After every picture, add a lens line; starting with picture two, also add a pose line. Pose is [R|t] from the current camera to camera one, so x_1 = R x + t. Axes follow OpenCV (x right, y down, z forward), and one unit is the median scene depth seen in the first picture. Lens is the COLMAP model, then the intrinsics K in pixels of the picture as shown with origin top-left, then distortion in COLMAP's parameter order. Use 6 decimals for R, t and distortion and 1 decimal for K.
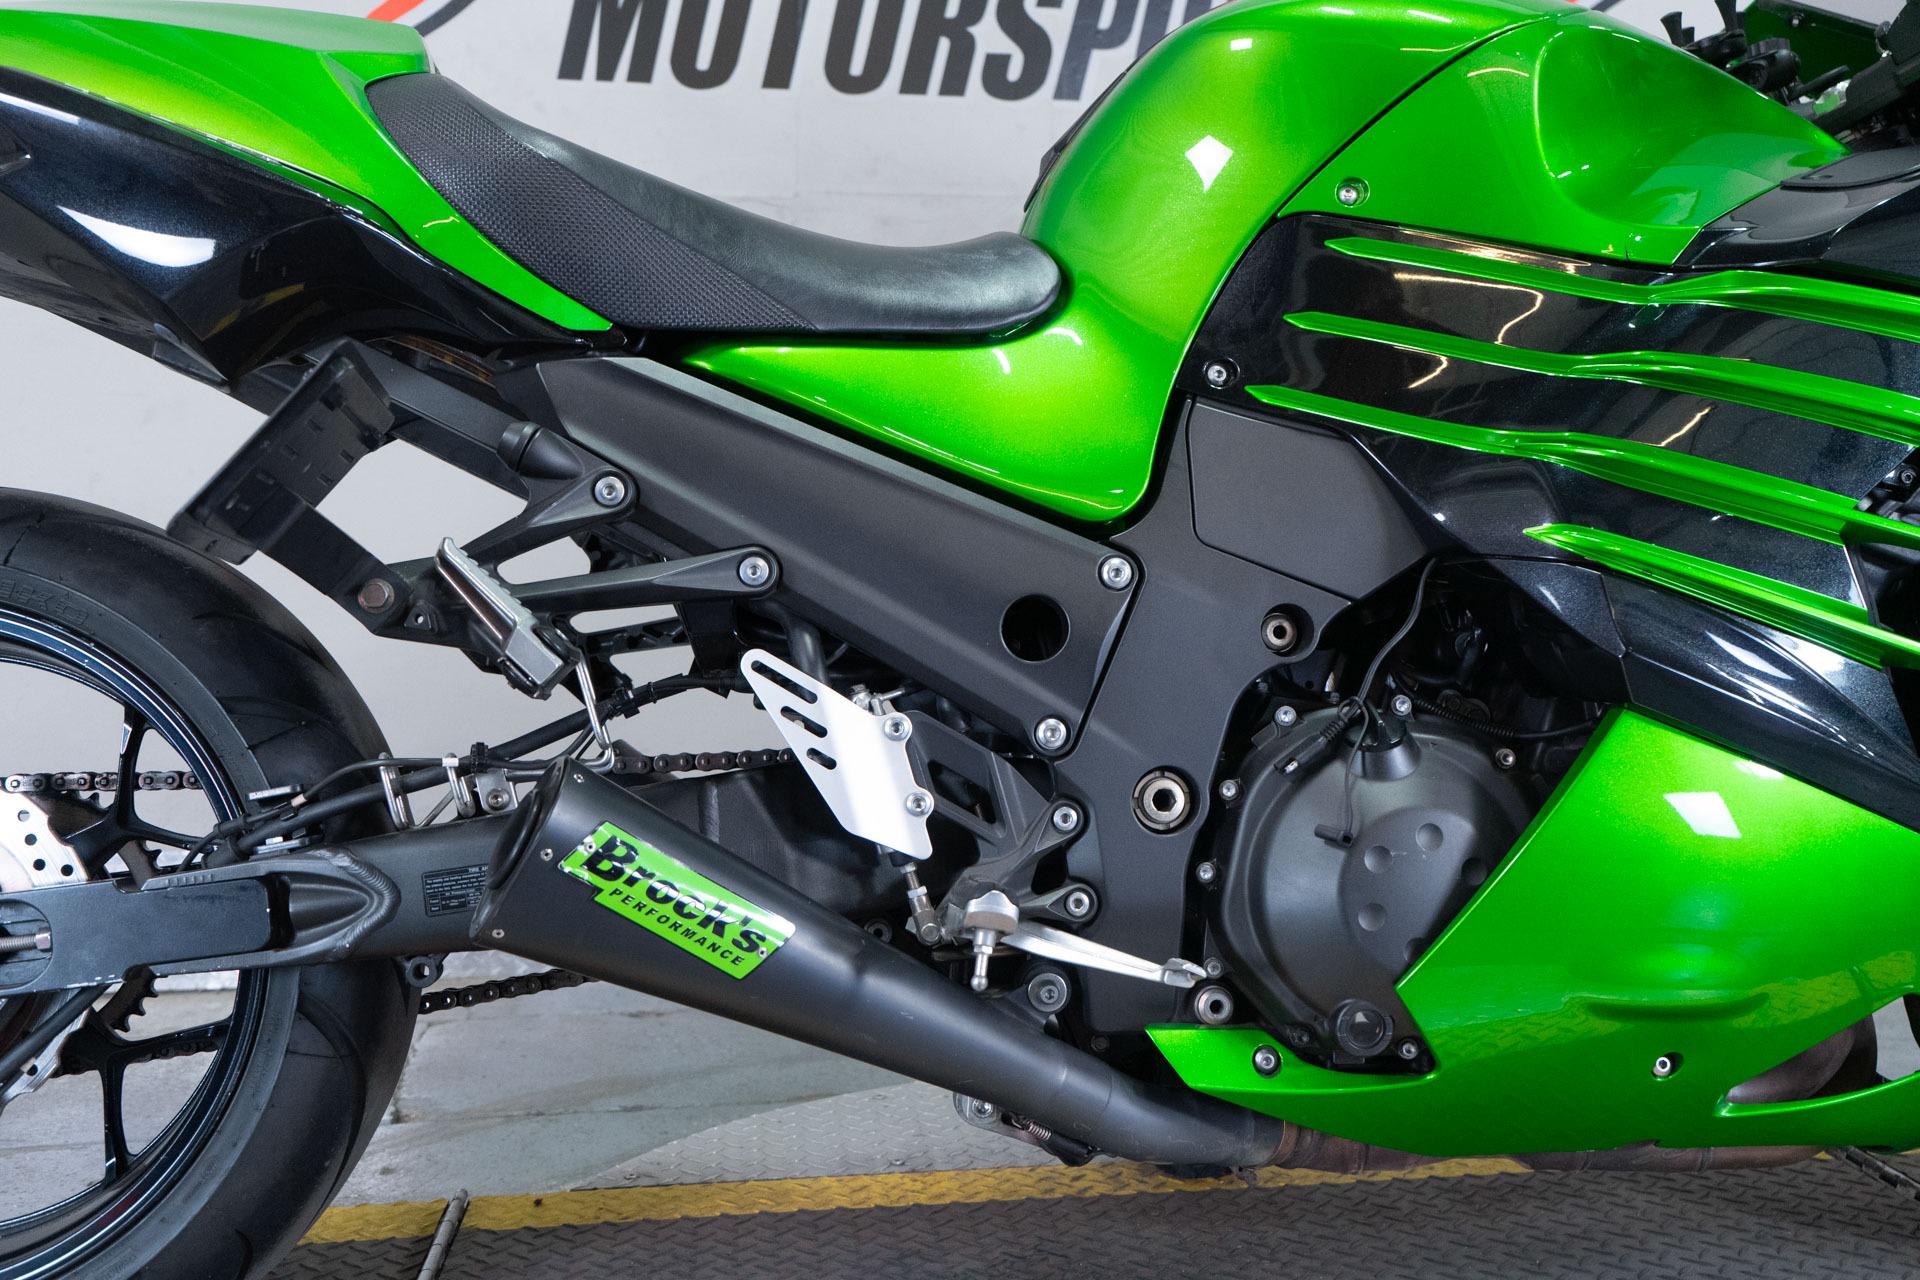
lens RADIAL K [[1867.5, 0, 946.9], [0, 1867.5, 641.1], [0, 0, 1]] dist [0.009439, 0.000000]
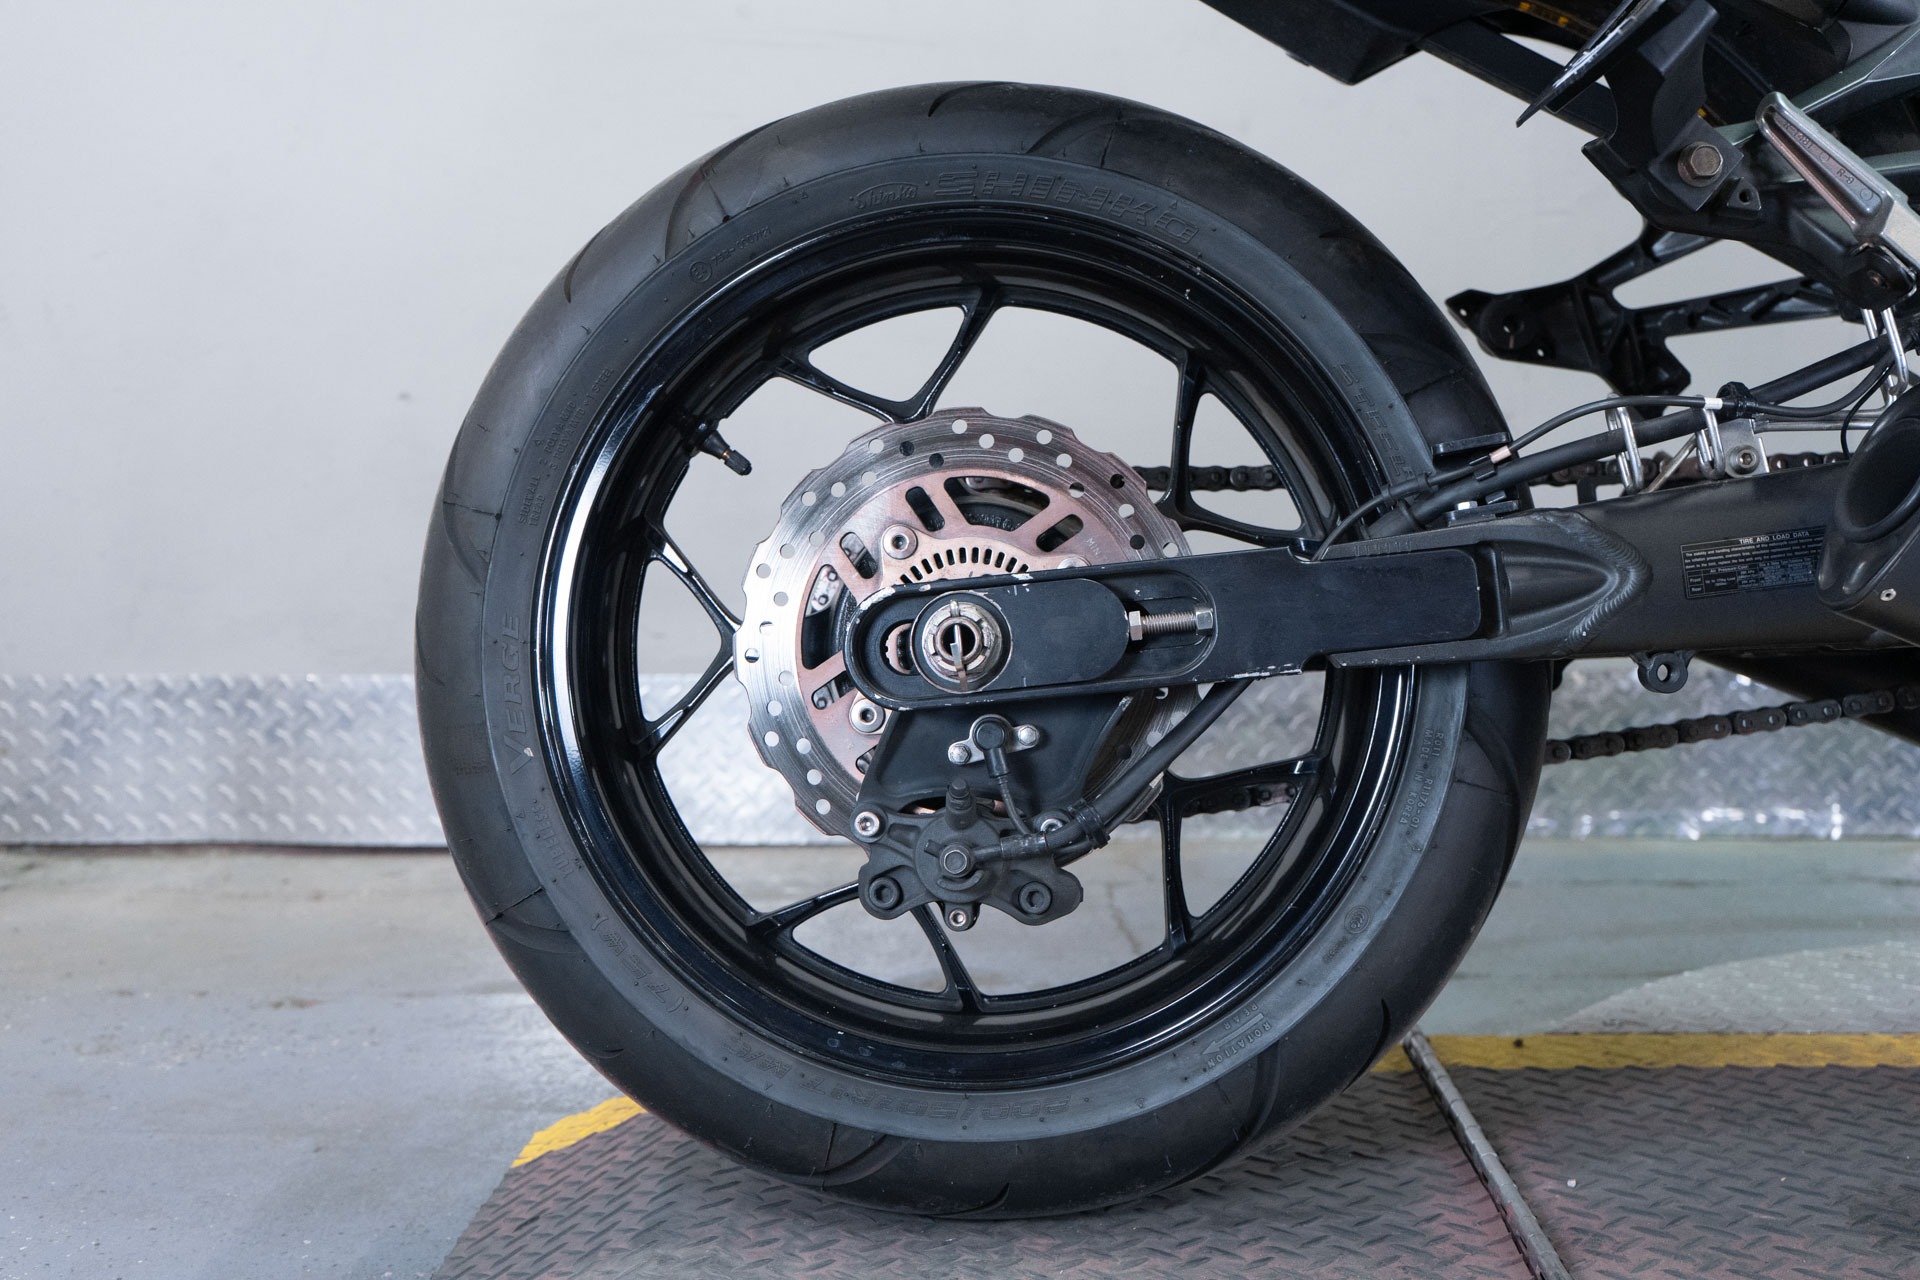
lens RADIAL K [[2330.2, 0, 970.4], [0, 2330.2, 632.0], [0, 0, 1]] dist [0.037708, 0.000000]
pose [[0.988446, 0.015129, -0.150818, -0.408189], [-0.008639, 0.999012, 0.043595, 0.116231], [0.151329, -0.041788, 0.987600, -0.004841]]
